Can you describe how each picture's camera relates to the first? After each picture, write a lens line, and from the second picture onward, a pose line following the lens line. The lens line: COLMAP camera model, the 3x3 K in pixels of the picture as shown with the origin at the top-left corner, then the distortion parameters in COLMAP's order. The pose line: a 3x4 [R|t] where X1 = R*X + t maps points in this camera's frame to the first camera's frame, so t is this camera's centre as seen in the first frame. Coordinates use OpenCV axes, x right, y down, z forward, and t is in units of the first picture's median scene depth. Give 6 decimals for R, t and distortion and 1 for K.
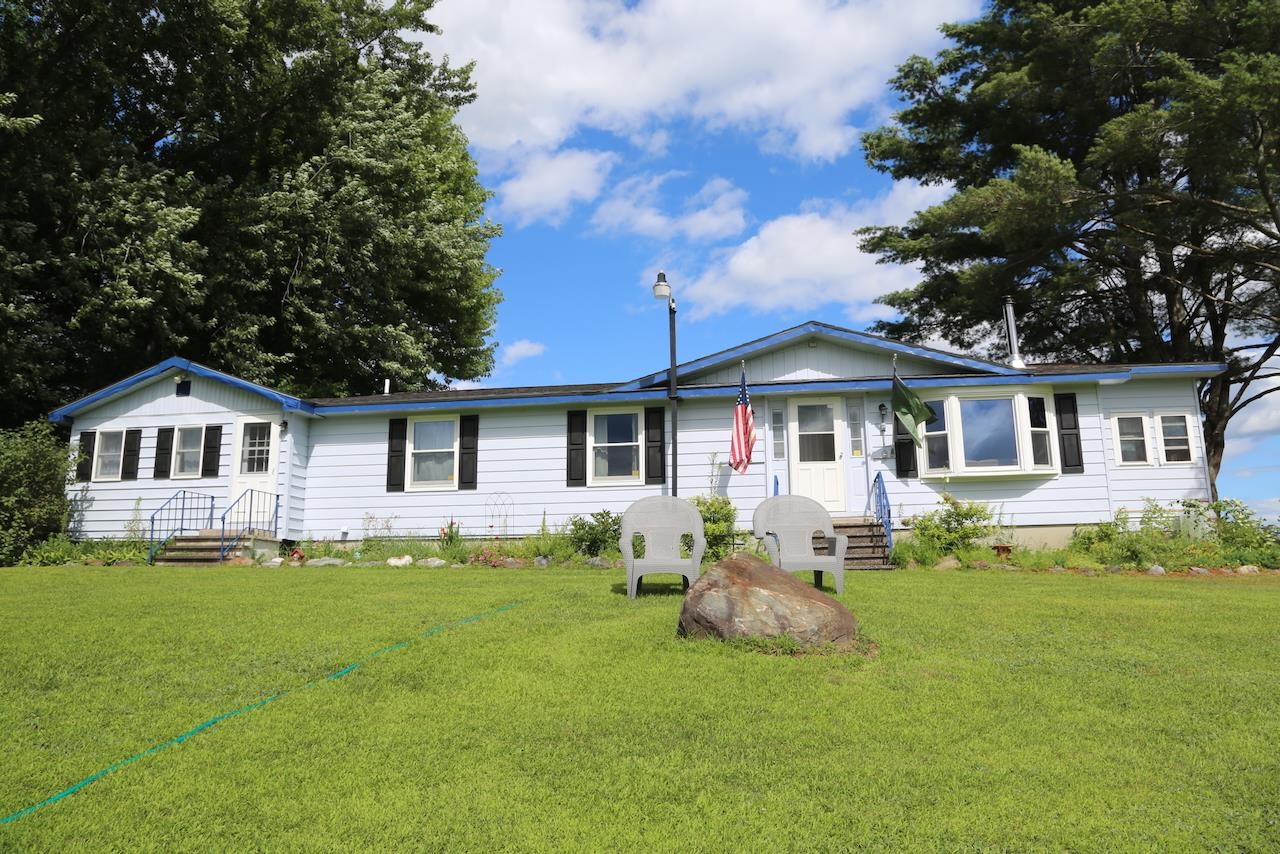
lens RADIAL K [[883.3, 0, 633.1], [0, 883.3, 430.0], [0, 0, 1]] dist [-0.062782, 0.005102]
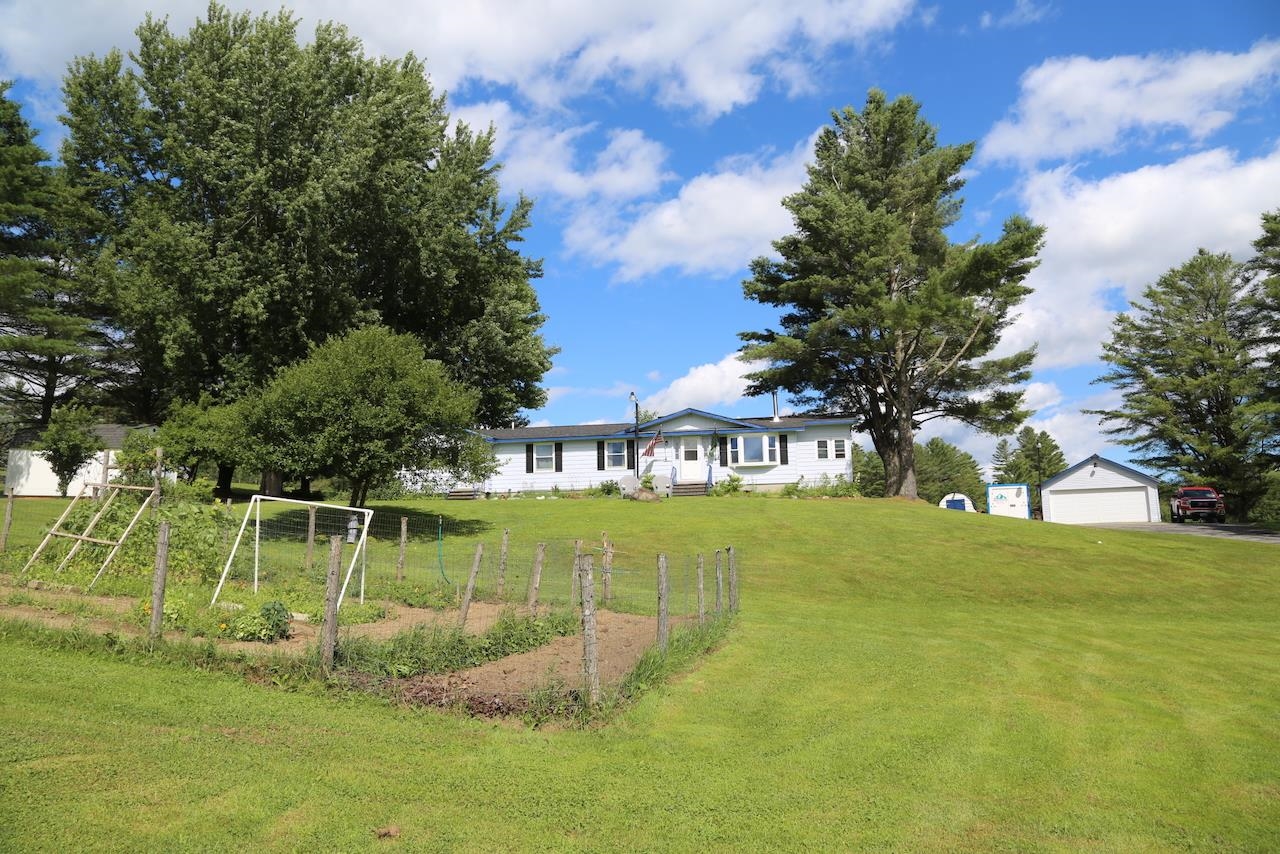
lens RADIAL K [[883.3, 0, 642.2], [0, 883.3, 421.5], [0, 0, 1]] dist [-0.062782, 0.005102]
pose [[0.999750, -0.007494, 0.021069, 0.004067], [0.006940, 0.999632, 0.026220, -0.151717], [-0.021258, -0.026068, 0.999434, -1.650280]]
